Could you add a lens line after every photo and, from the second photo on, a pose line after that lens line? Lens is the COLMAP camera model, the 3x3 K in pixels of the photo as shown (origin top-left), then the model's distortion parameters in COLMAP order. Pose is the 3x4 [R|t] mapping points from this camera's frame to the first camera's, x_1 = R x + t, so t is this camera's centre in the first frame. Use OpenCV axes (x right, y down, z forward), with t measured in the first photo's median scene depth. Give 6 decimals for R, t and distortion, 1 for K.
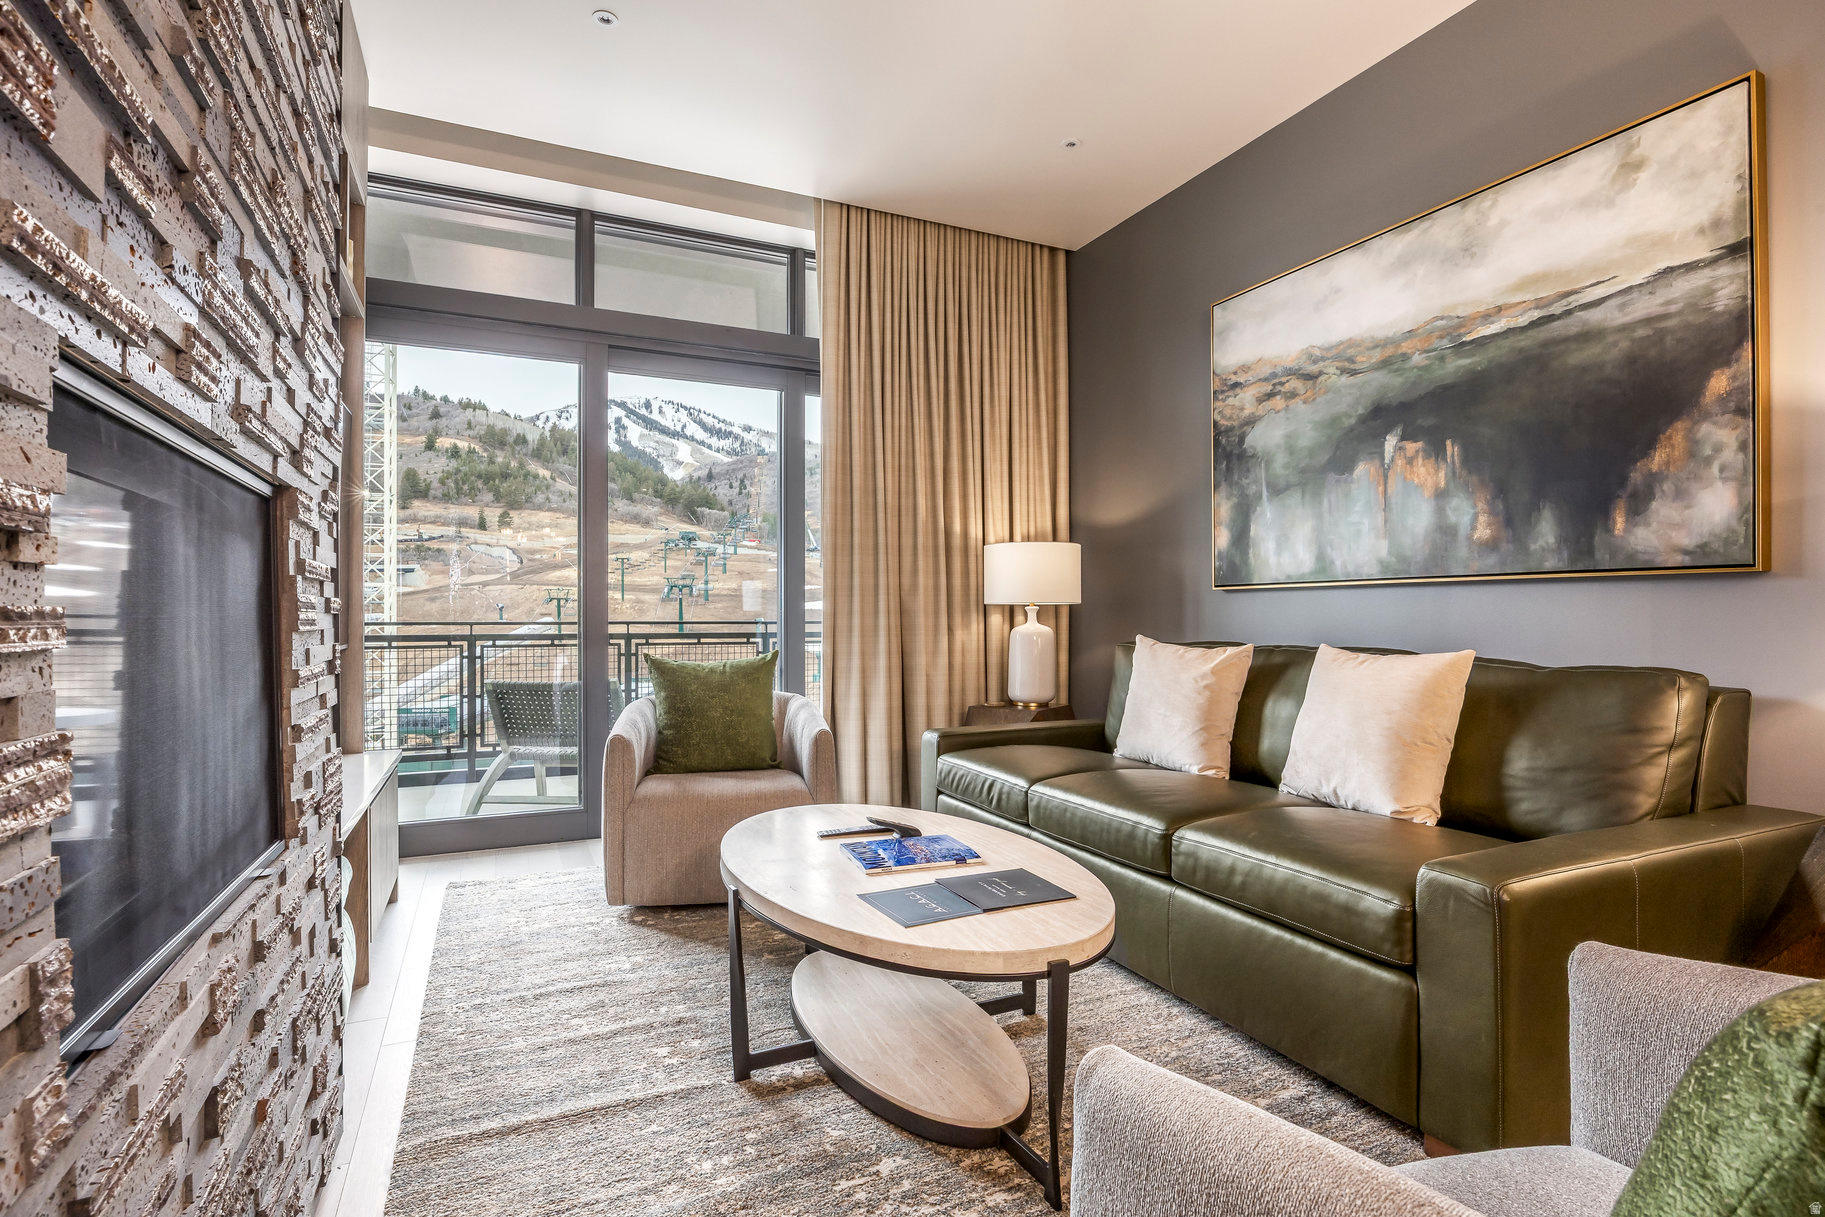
lens RADIAL K [[908.1, 0, 939.8], [0, 908.1, 609.9], [0, 0, 1]] dist [-0.000299, -0.000409]
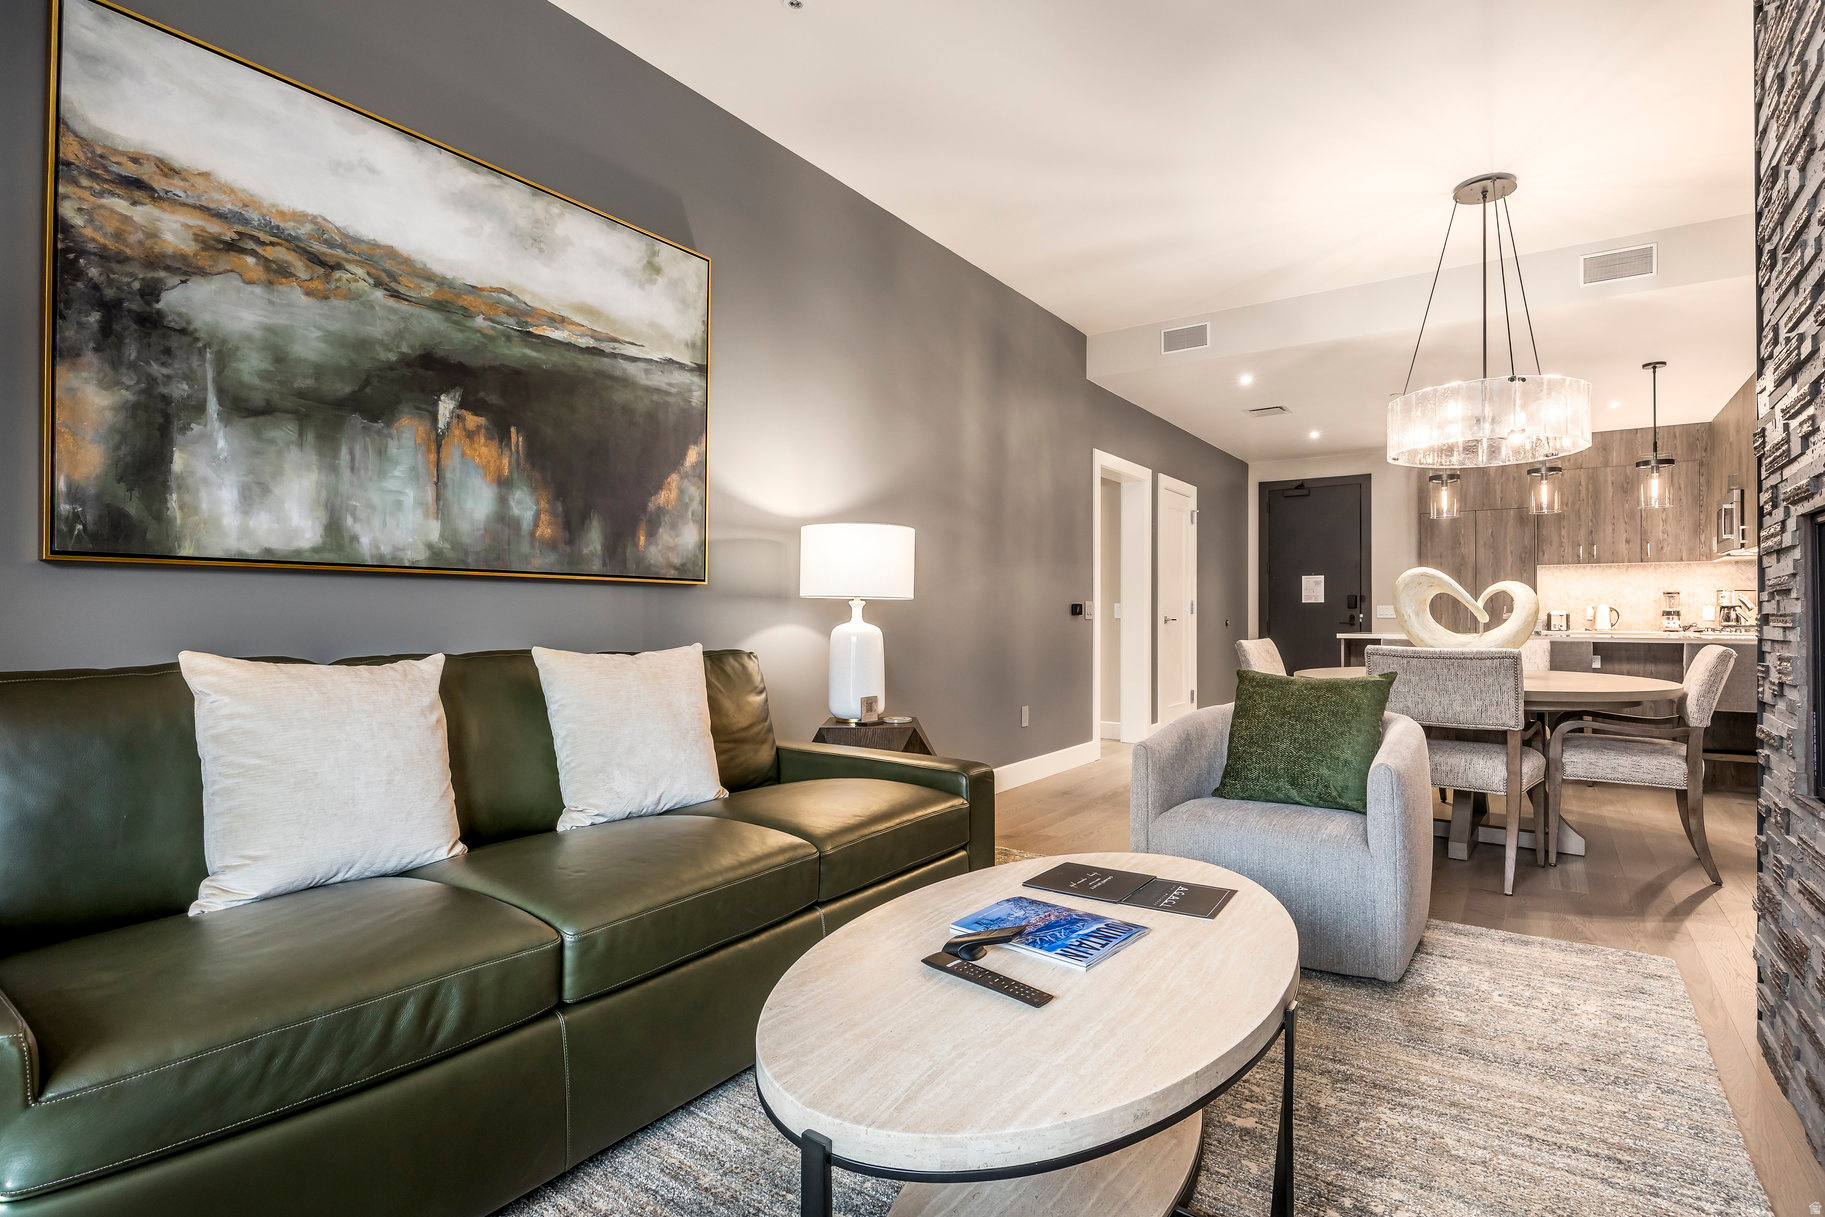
lens RADIAL K [[908.1, 0, 939.8], [0, 908.1, 609.9], [0, 0, 1]] dist [-0.000299, -0.000409]
pose [[-0.494100, 0.004465, 0.869394, -0.459109], [-0.007673, 0.999925, -0.009496, 0.008097], [-0.869371, -0.011363, -0.494029, 1.036687]]
